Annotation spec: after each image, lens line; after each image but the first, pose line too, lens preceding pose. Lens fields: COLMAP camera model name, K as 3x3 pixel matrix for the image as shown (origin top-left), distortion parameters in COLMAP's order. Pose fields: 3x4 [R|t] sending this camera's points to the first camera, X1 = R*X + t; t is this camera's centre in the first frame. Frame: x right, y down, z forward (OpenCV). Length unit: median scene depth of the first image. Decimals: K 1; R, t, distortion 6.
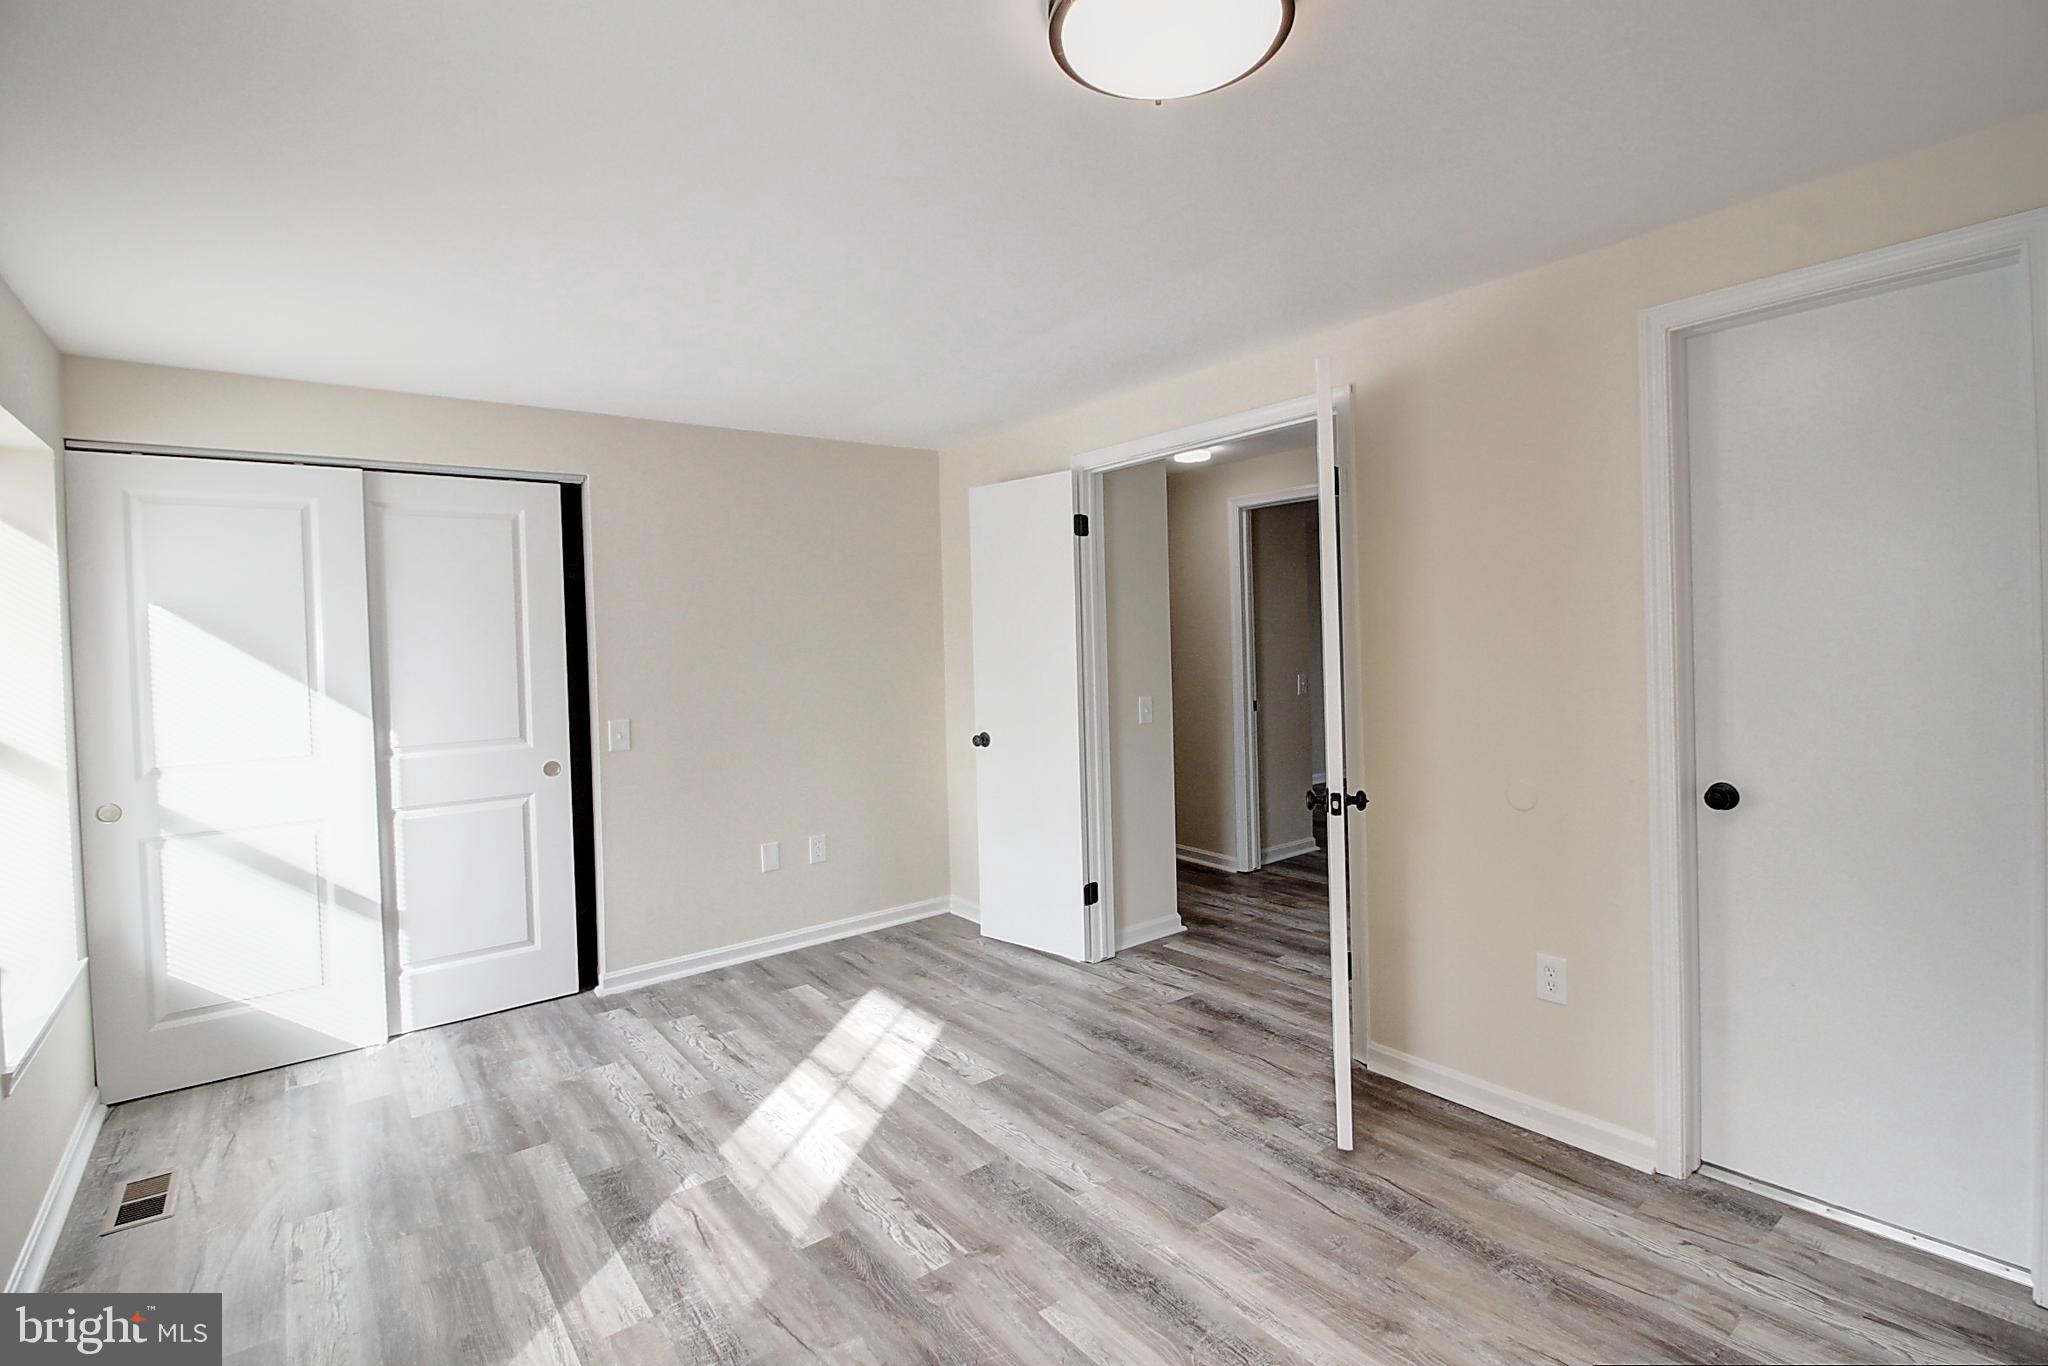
lens RADIAL K [[948.6, 0, 1046.0], [0, 948.6, 669.6], [0, 0, 1]] dist [-0.010281, -0.007543]
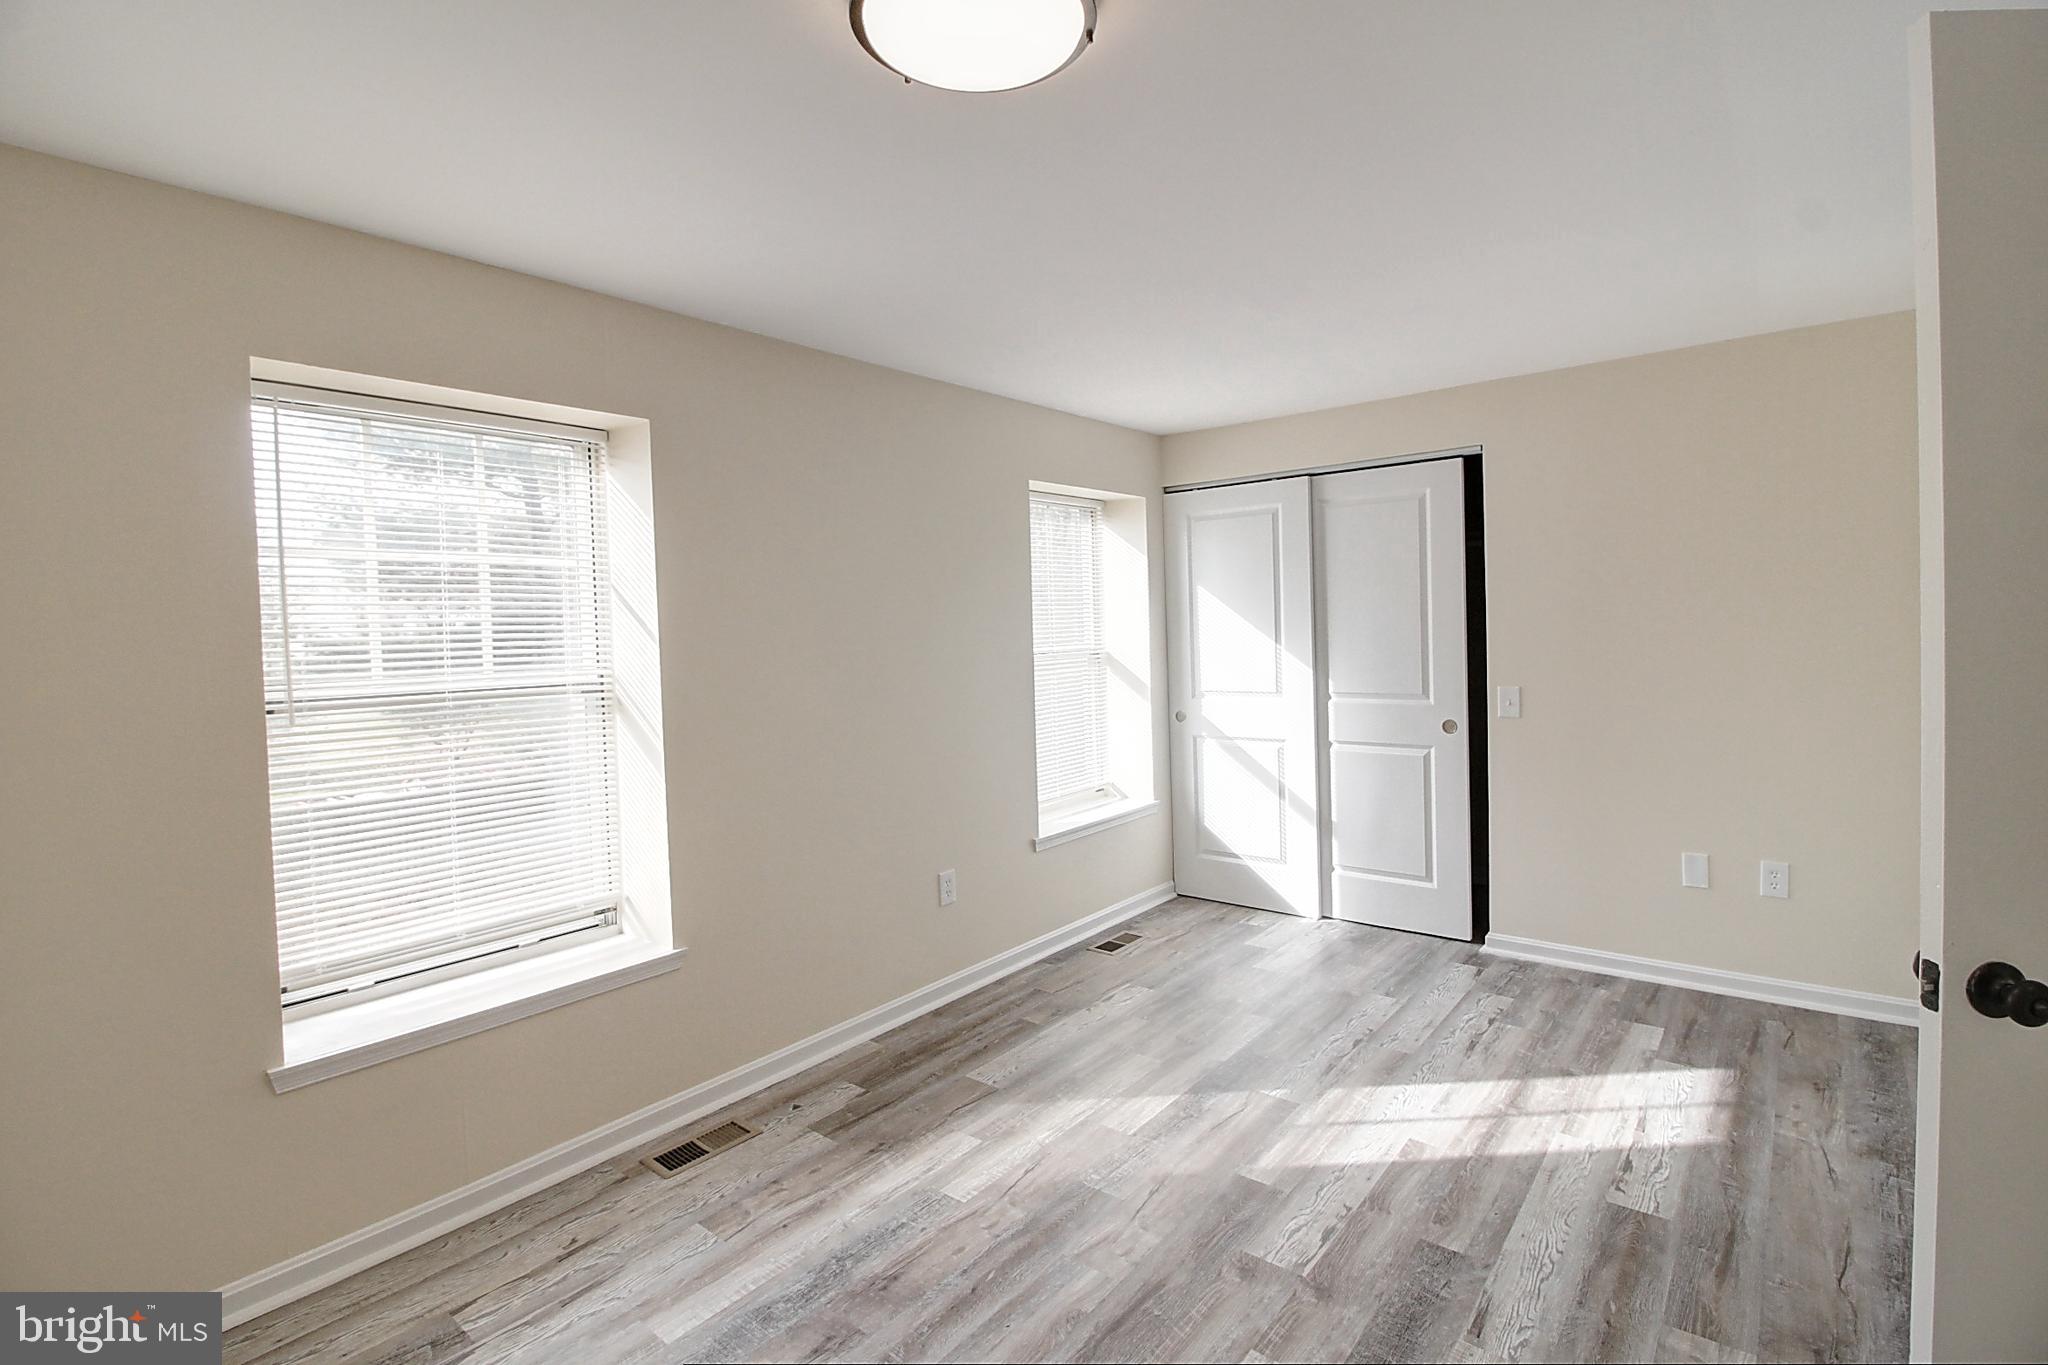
lens RADIAL K [[948.6, 0, 1032.4], [0, 948.6, 664.5], [0, 0, 1]] dist [-0.010281, -0.007543]
pose [[0.215371, 0.061931, -0.974566, 0.496003], [-0.012650, 0.998080, 0.060630, -0.029159], [0.976450, -0.000730, 0.215741, 0.360850]]
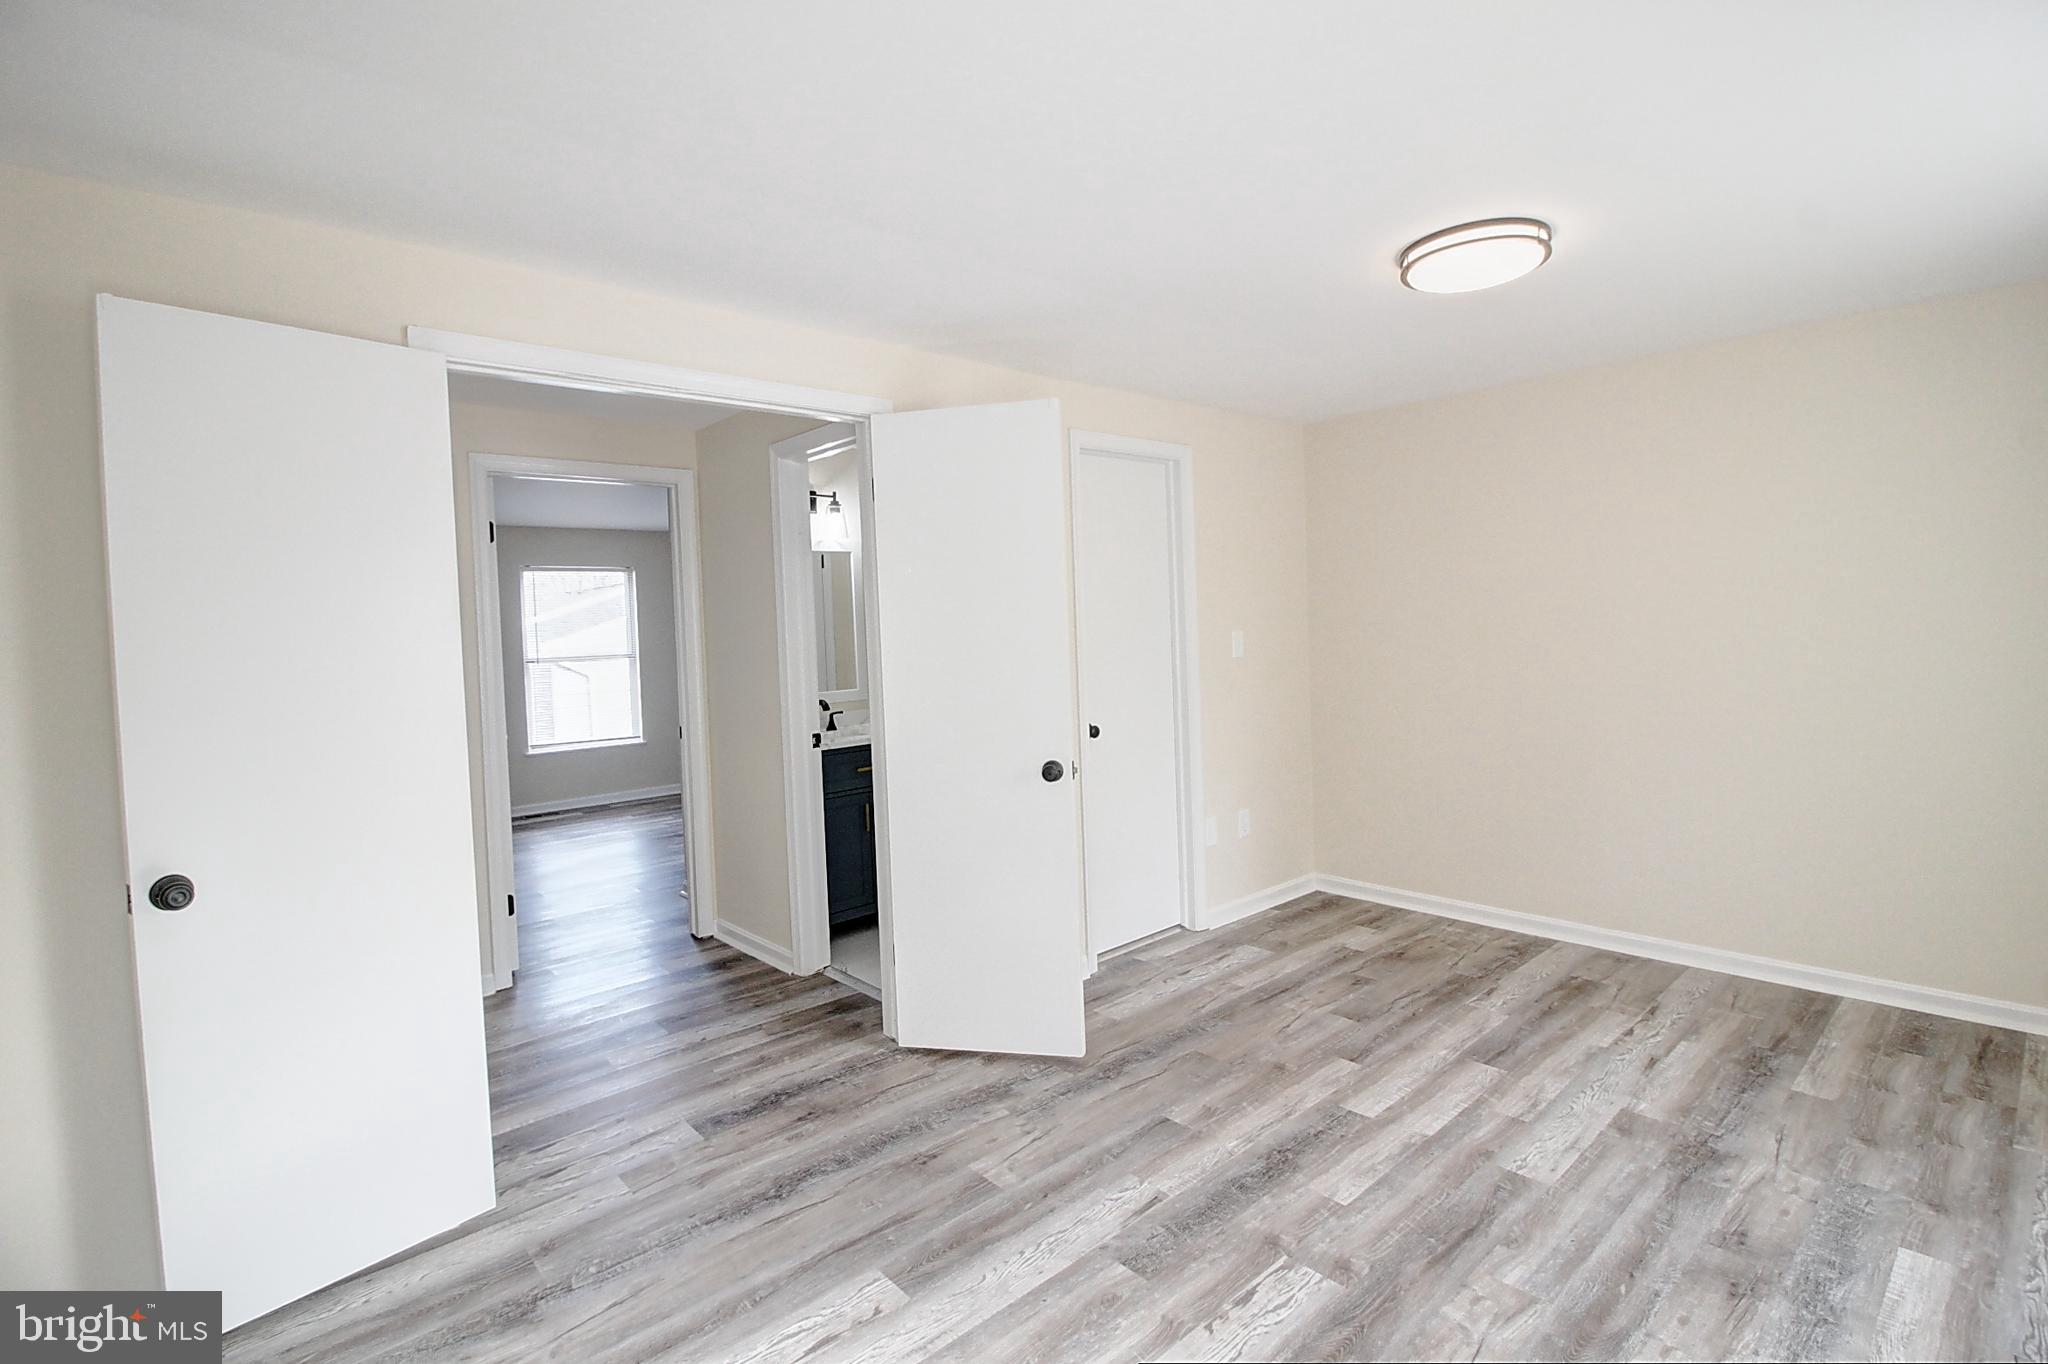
lens RADIAL K [[948.6, 0, 1023.6], [0, 948.6, 680.4], [0, 0, 1]] dist [-0.010281, -0.007543]
pose [[-0.049240, -0.027604, 0.998405, -0.685521], [0.072870, 0.996855, 0.031155, -0.011779], [-0.996125, 0.074288, -0.047074, 0.856745]]
